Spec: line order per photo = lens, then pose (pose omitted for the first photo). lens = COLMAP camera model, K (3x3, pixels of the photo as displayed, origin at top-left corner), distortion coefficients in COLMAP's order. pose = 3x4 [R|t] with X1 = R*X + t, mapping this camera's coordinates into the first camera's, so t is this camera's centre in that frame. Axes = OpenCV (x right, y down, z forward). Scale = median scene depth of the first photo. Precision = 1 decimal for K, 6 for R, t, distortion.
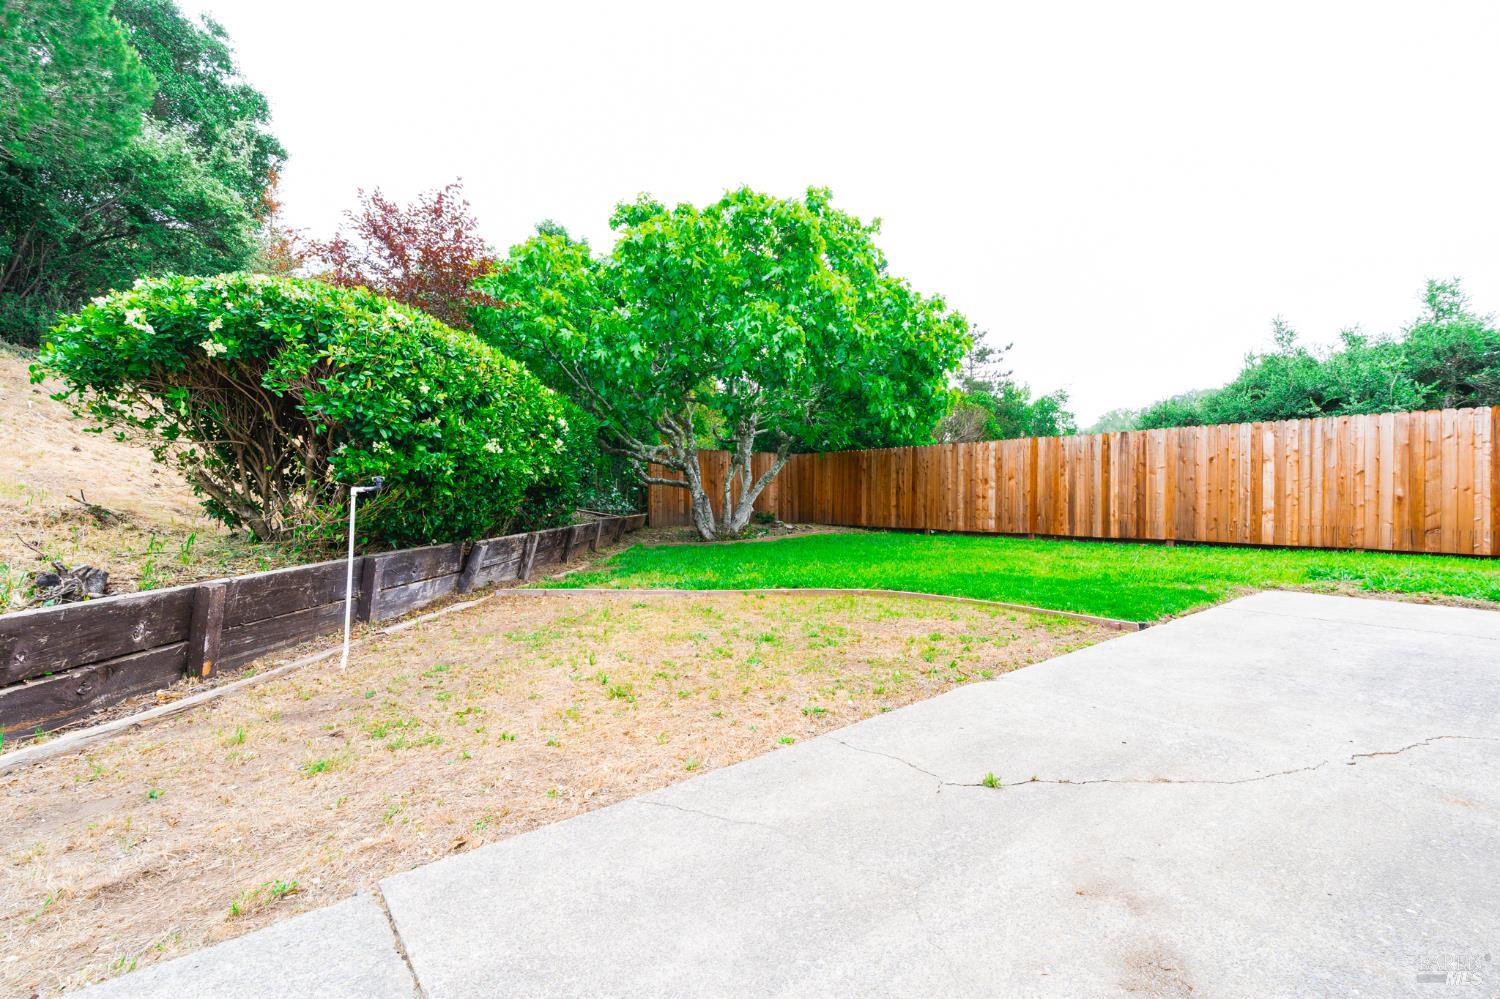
lens RADIAL K [[674.7, 0, 752.3], [0, 674.7, 497.9], [0, 0, 1]] dist [-0.009987, 0.004530]
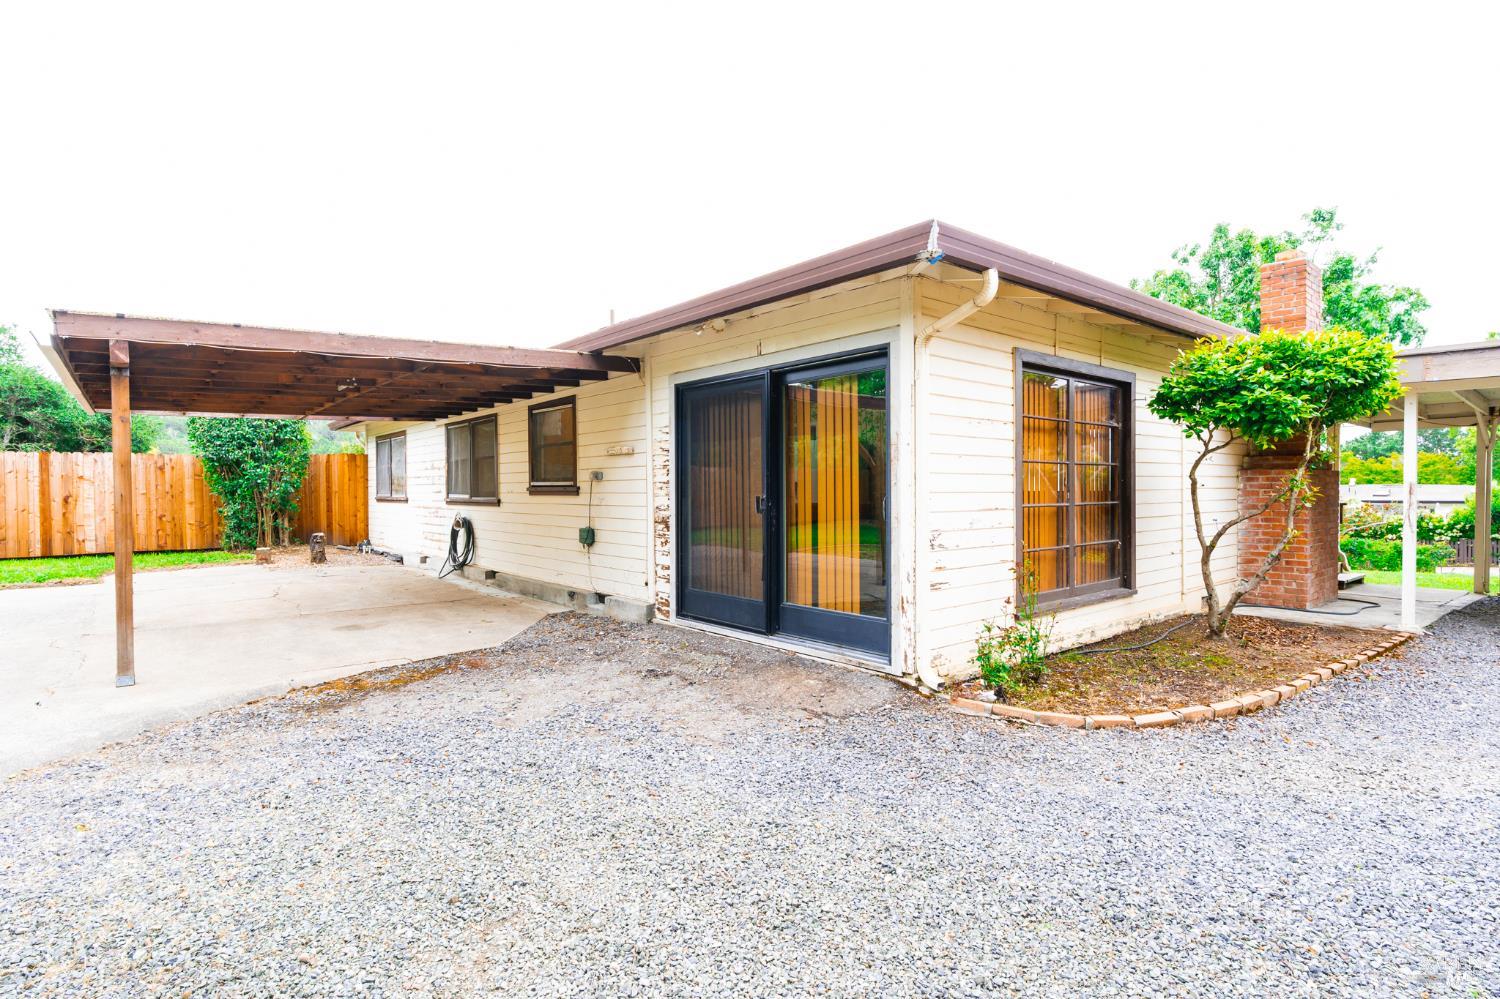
lens RADIAL K [[748.1, 0, 750.0], [0, 748.1, 499.5], [0, 0, 1]] dist [0.001180, 0.000504]
pose [[-0.009915, -0.011781, 0.999881, -0.453323], [0.016029, 0.999800, 0.011939, -0.027243], [-0.999822, 0.016146, -0.009724, -0.442519]]
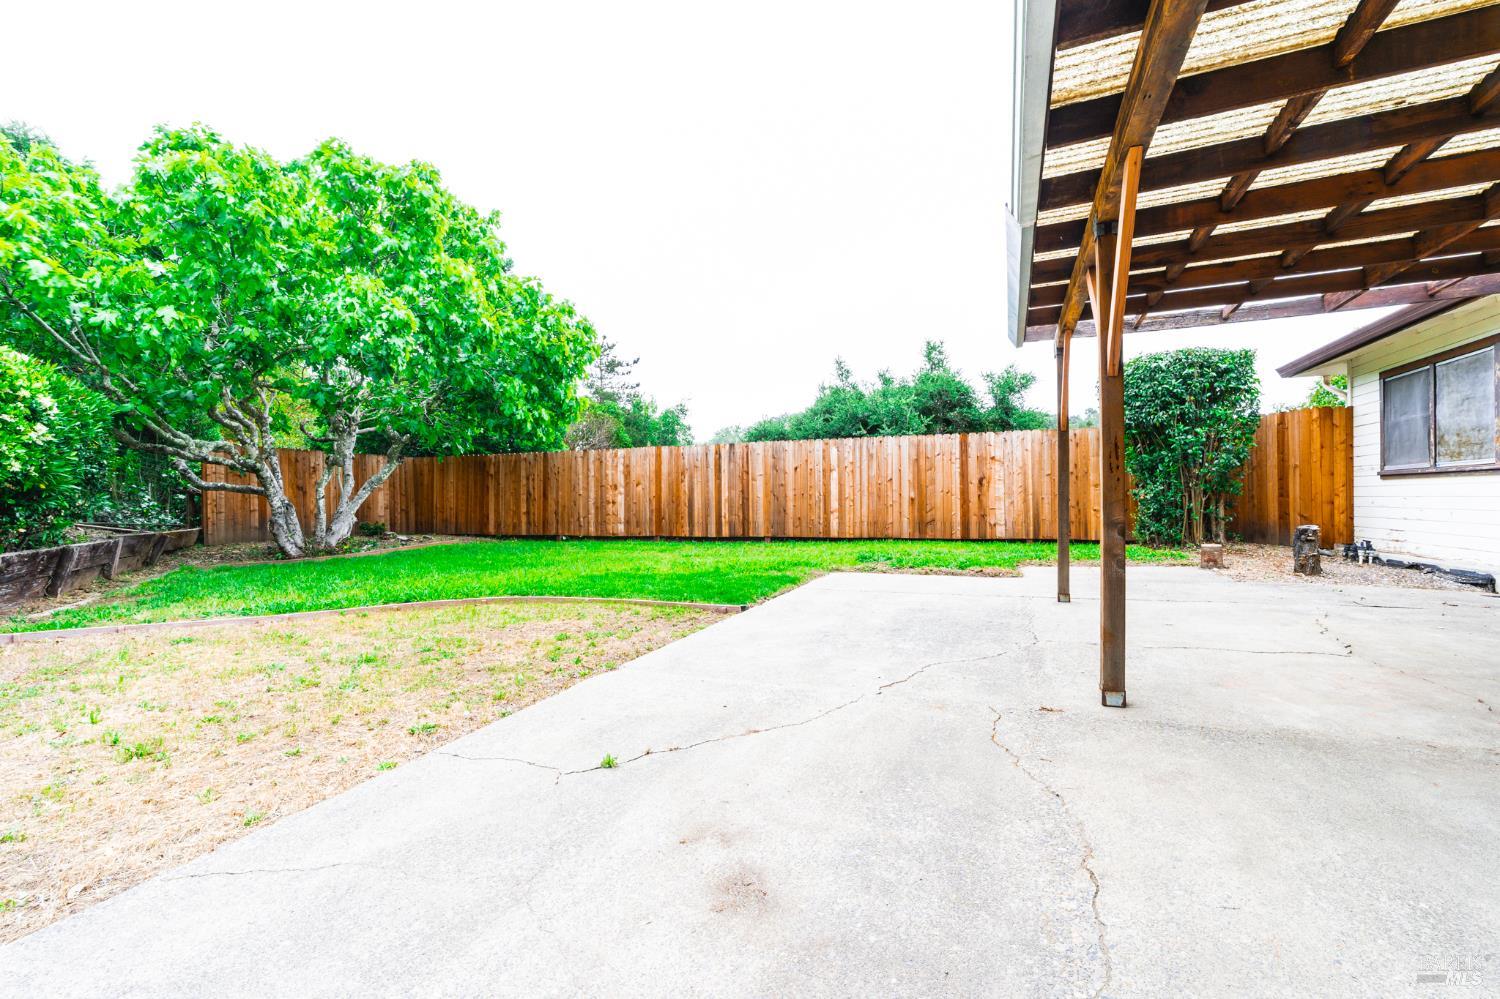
lens RADIAL K [[674.7, 0, 752.3], [0, 674.7, 497.9], [0, 0, 1]] dist [-0.009987, 0.004530]
pose [[0.862532, -0.005500, 0.505972, 0.005635], [0.011855, 0.999886, -0.009340, 0.006483], [-0.505863, 0.014054, 0.862499, -0.001531]]
